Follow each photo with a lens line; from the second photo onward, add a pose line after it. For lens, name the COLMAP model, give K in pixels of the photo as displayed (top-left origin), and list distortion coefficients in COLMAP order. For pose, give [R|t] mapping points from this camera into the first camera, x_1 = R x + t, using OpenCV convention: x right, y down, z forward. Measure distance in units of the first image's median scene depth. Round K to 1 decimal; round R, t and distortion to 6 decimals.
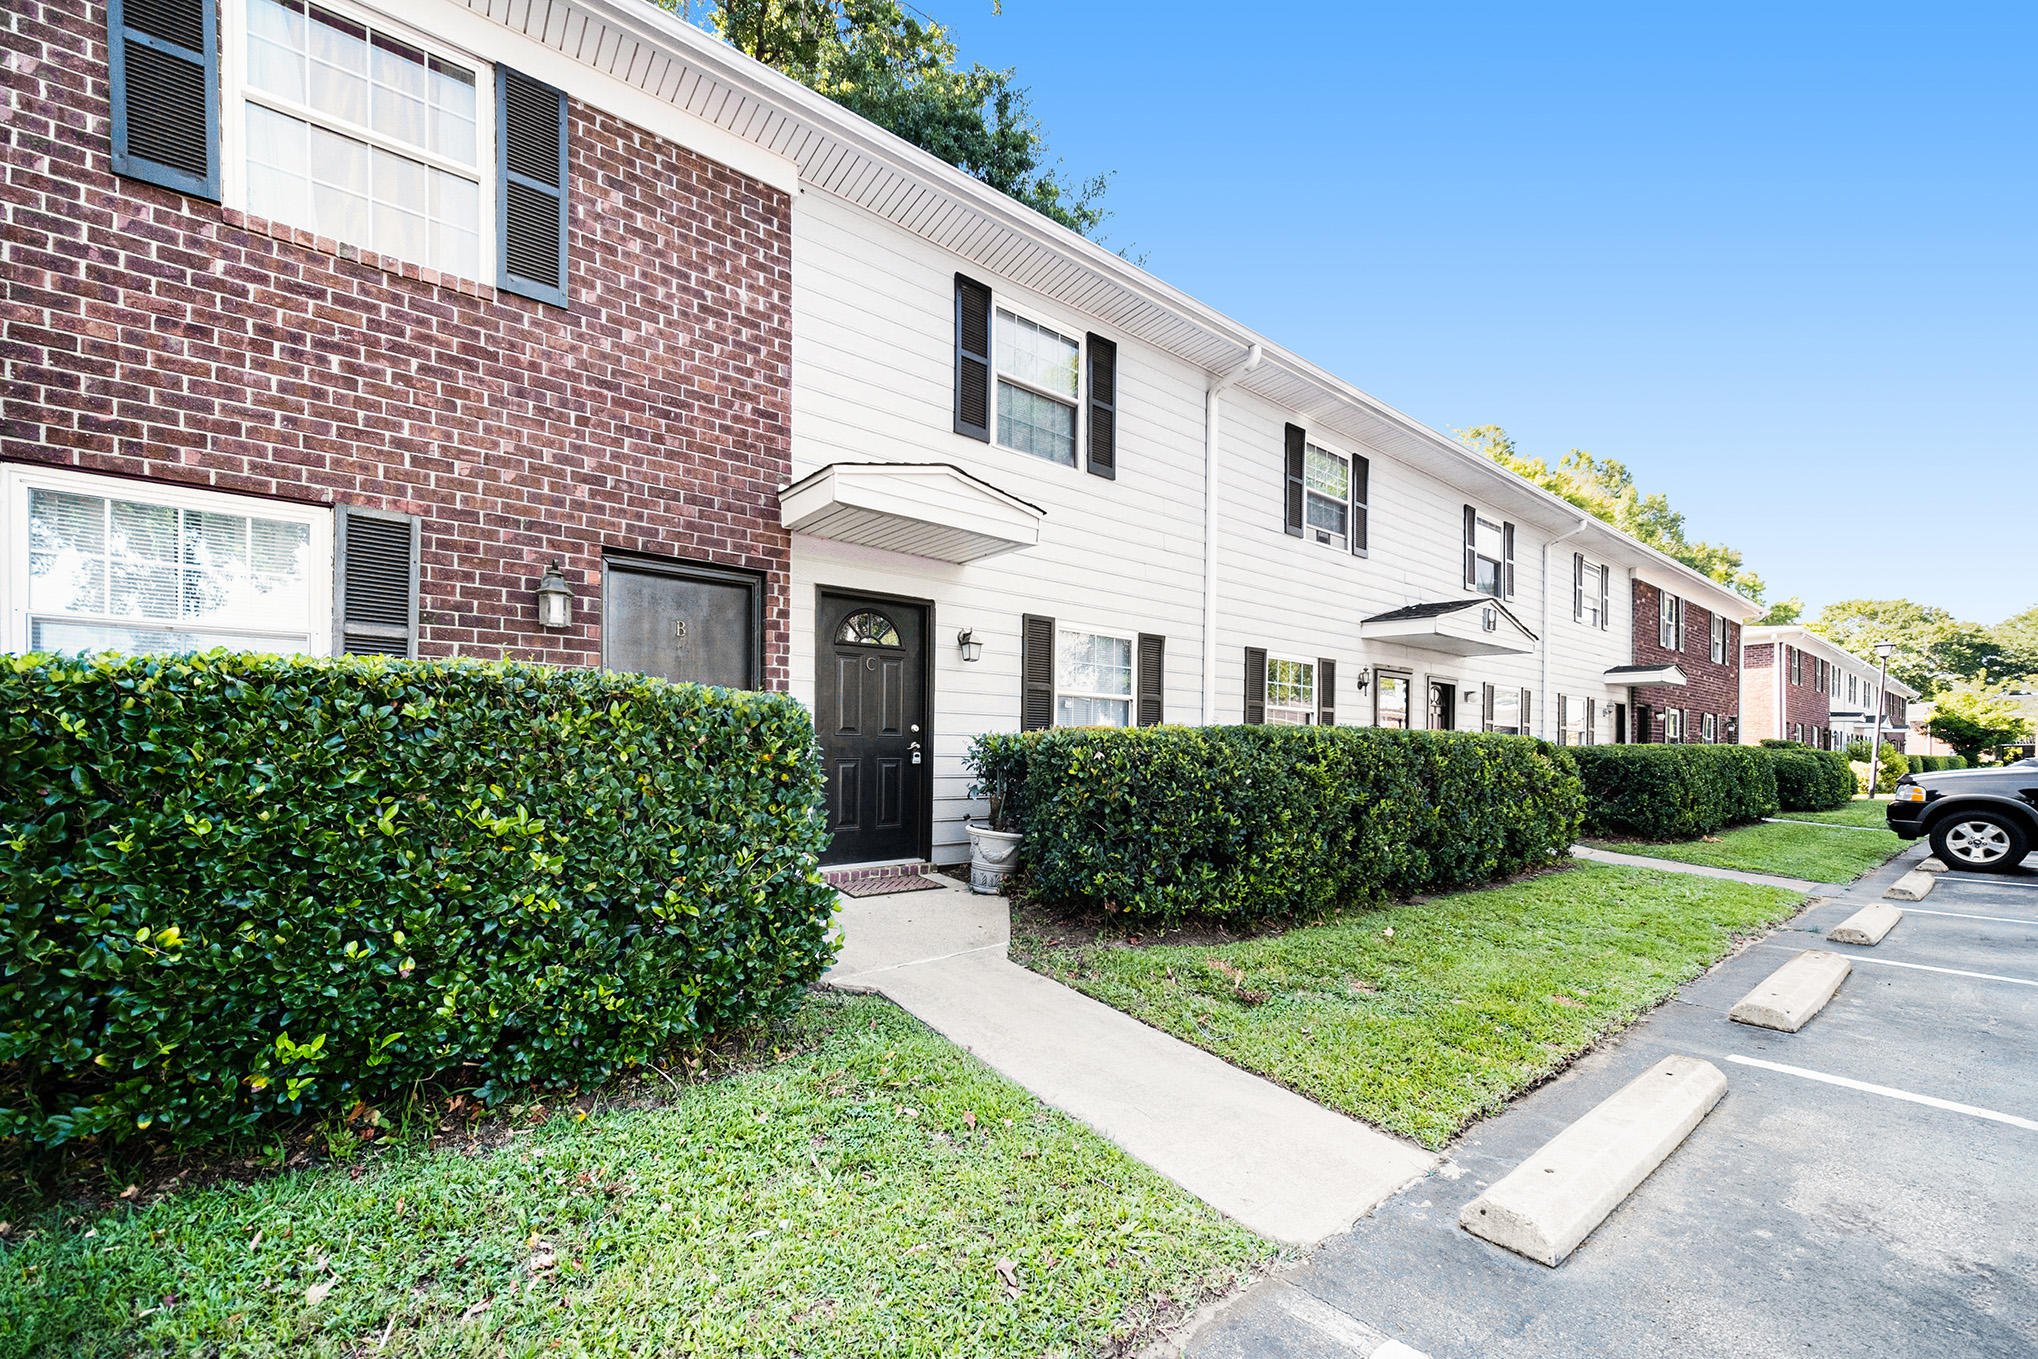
lens RADIAL K [[794.7, 0, 1047.4], [0, 794.7, 760.6], [0, 0, 1]] dist [-0.000593, 0.000088]
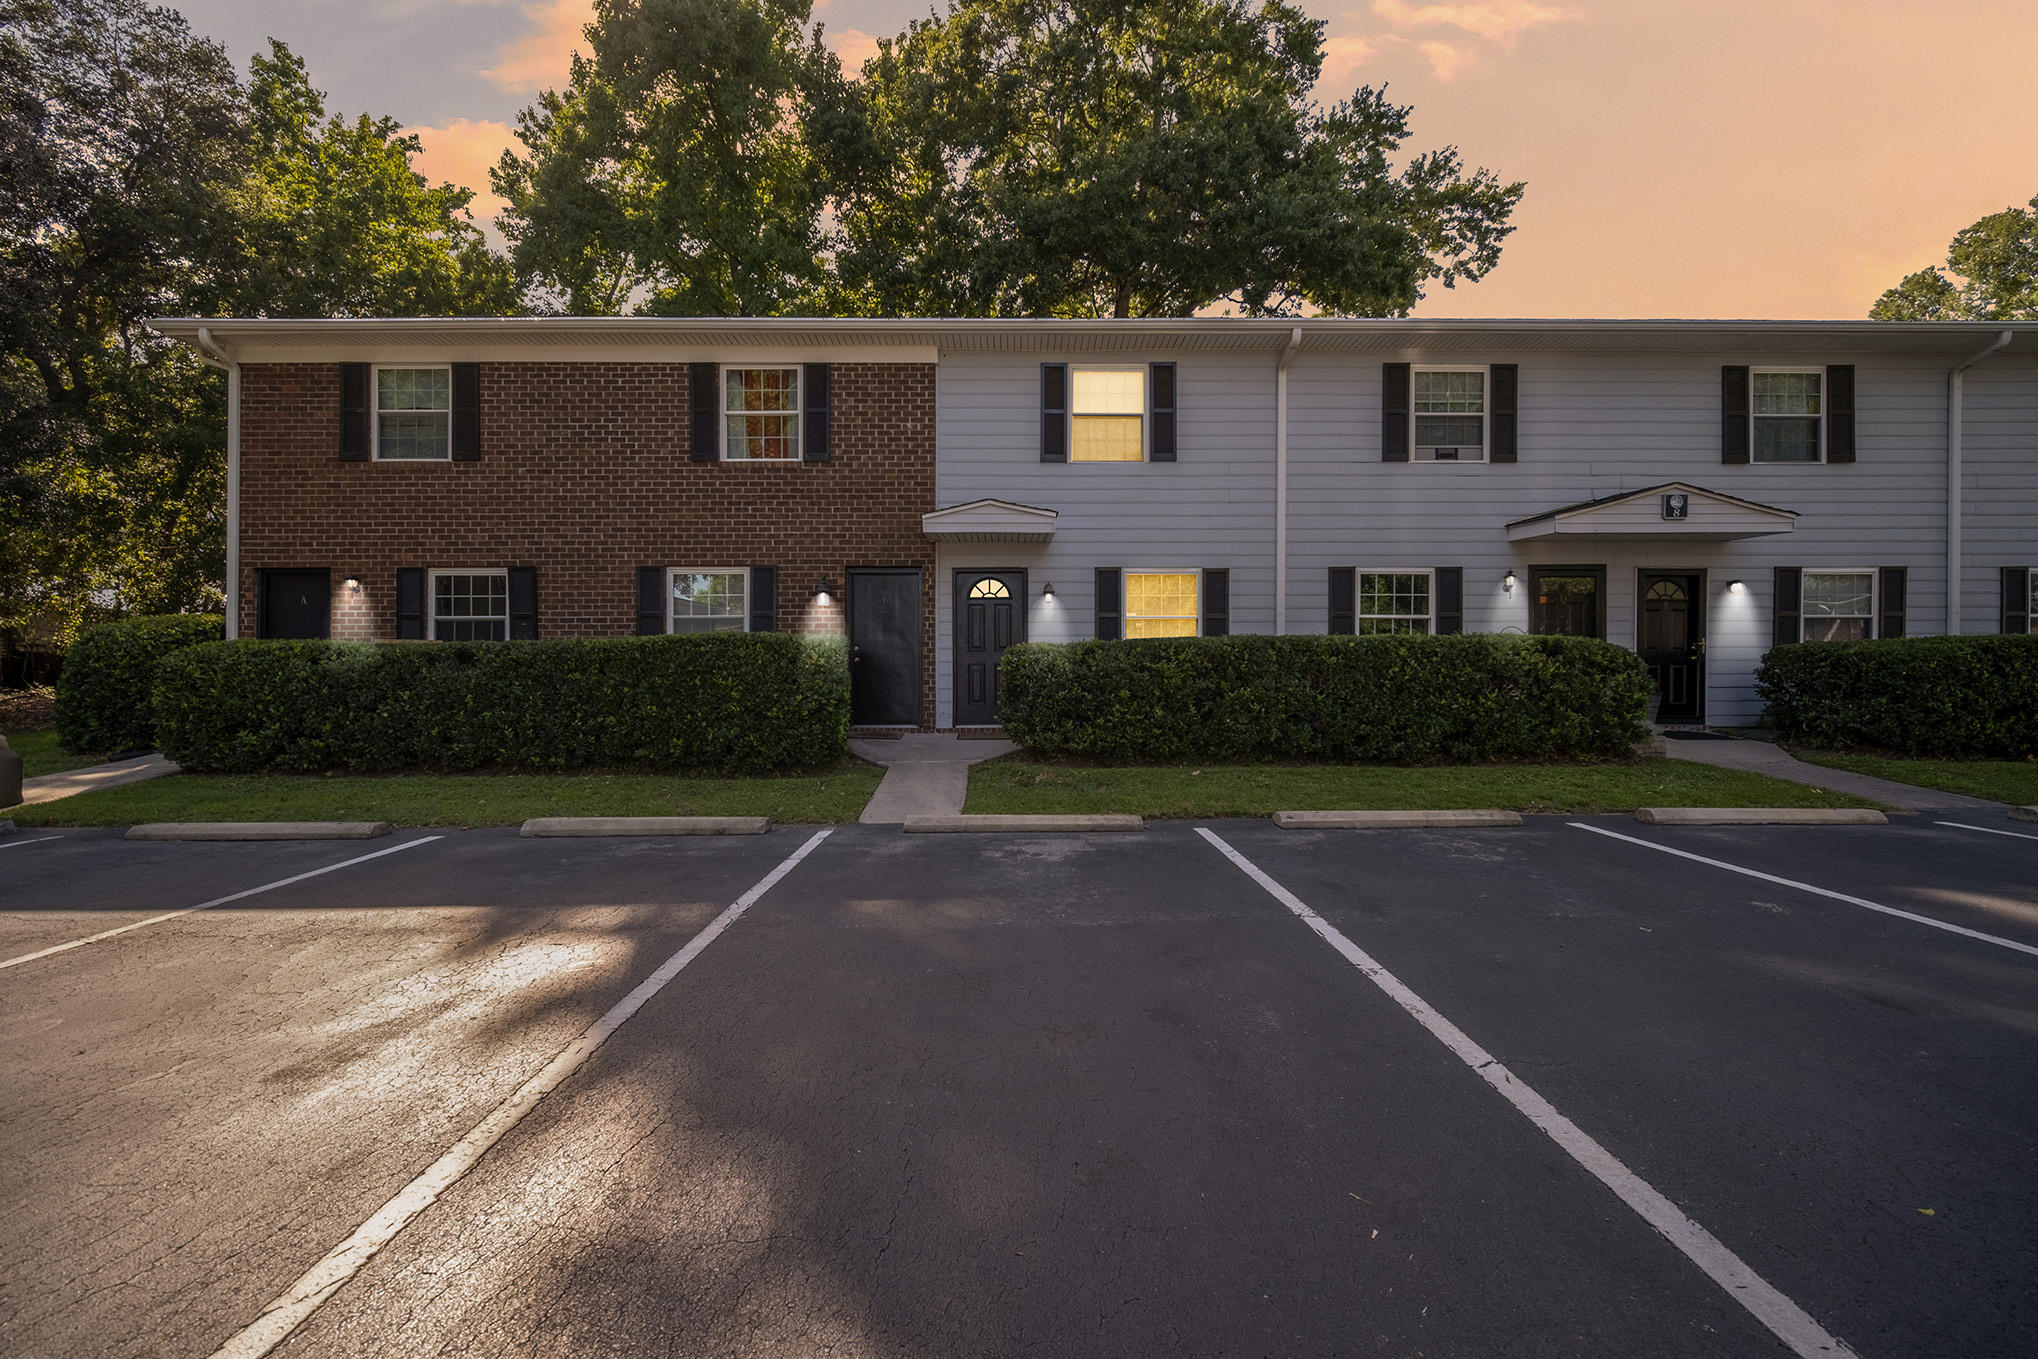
lens RADIAL K [[810.1, 0, 1030.4], [0, 810.1, 670.8], [0, 0, 1]] dist [0.001161, 0.000107]
pose [[0.792782, -0.006016, -0.609475, 0.830432], [0.006007, 0.999980, -0.002057, 0.016404], [0.609475, -0.002030, 0.792802, -0.309303]]
